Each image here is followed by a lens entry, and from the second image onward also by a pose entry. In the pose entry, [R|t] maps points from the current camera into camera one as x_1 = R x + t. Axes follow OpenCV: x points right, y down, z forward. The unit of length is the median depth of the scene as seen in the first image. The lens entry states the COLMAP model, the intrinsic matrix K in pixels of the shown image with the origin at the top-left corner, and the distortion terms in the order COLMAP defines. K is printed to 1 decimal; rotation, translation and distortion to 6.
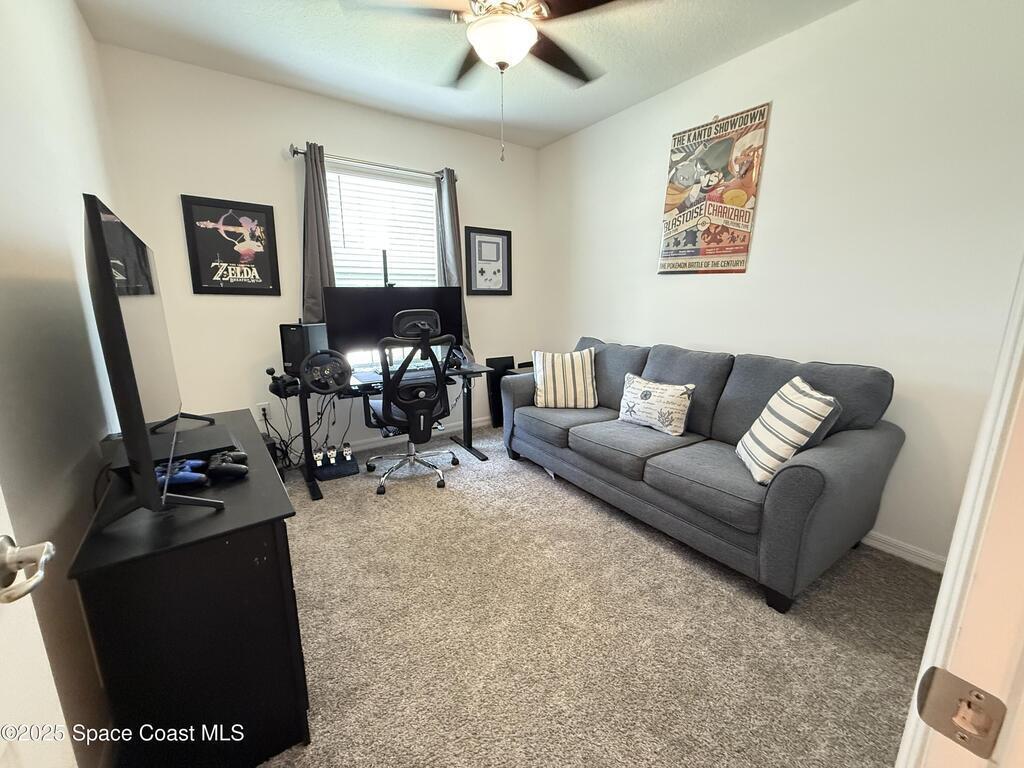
lens RADIAL K [[409.4, 0, 507.1], [0, 409.4, 383.7], [0, 0, 1]] dist [0.005681, -0.000608]
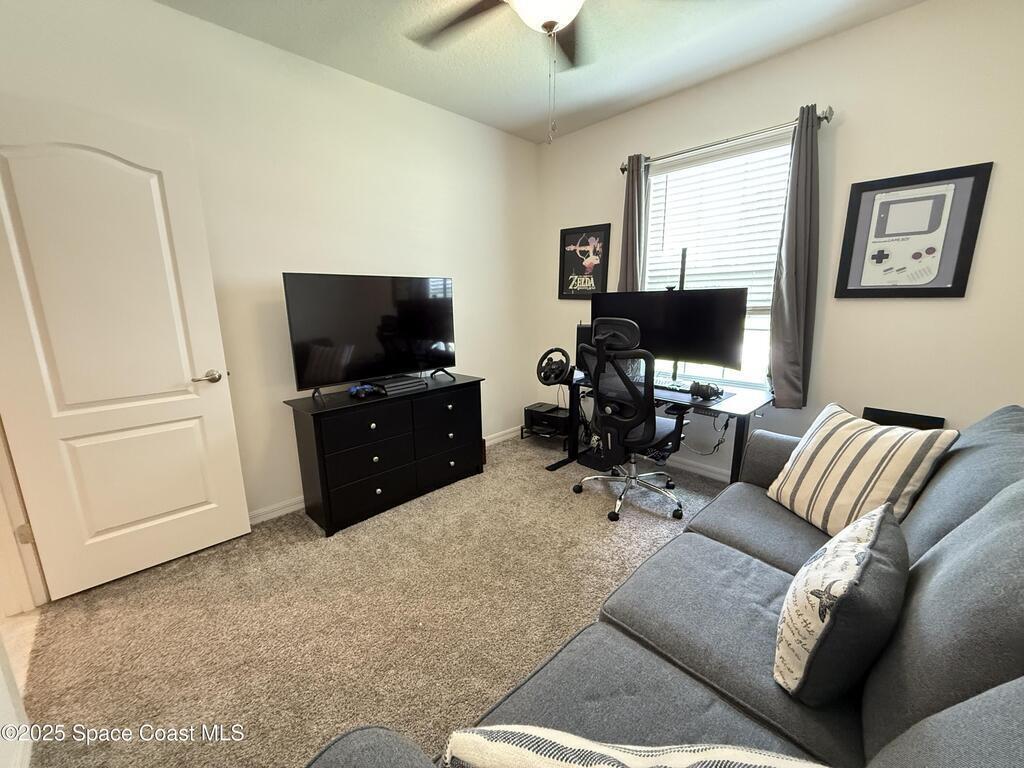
lens RADIAL K [[409.4, 0, 506.3], [0, 409.4, 383.9], [0, 0, 1]] dist [0.005681, -0.000608]
pose [[0.183642, 0.204061, -0.961579, 0.584377], [-0.189721, 0.967181, 0.169017, -0.134495], [0.964511, 0.151394, 0.216330, 0.540135]]
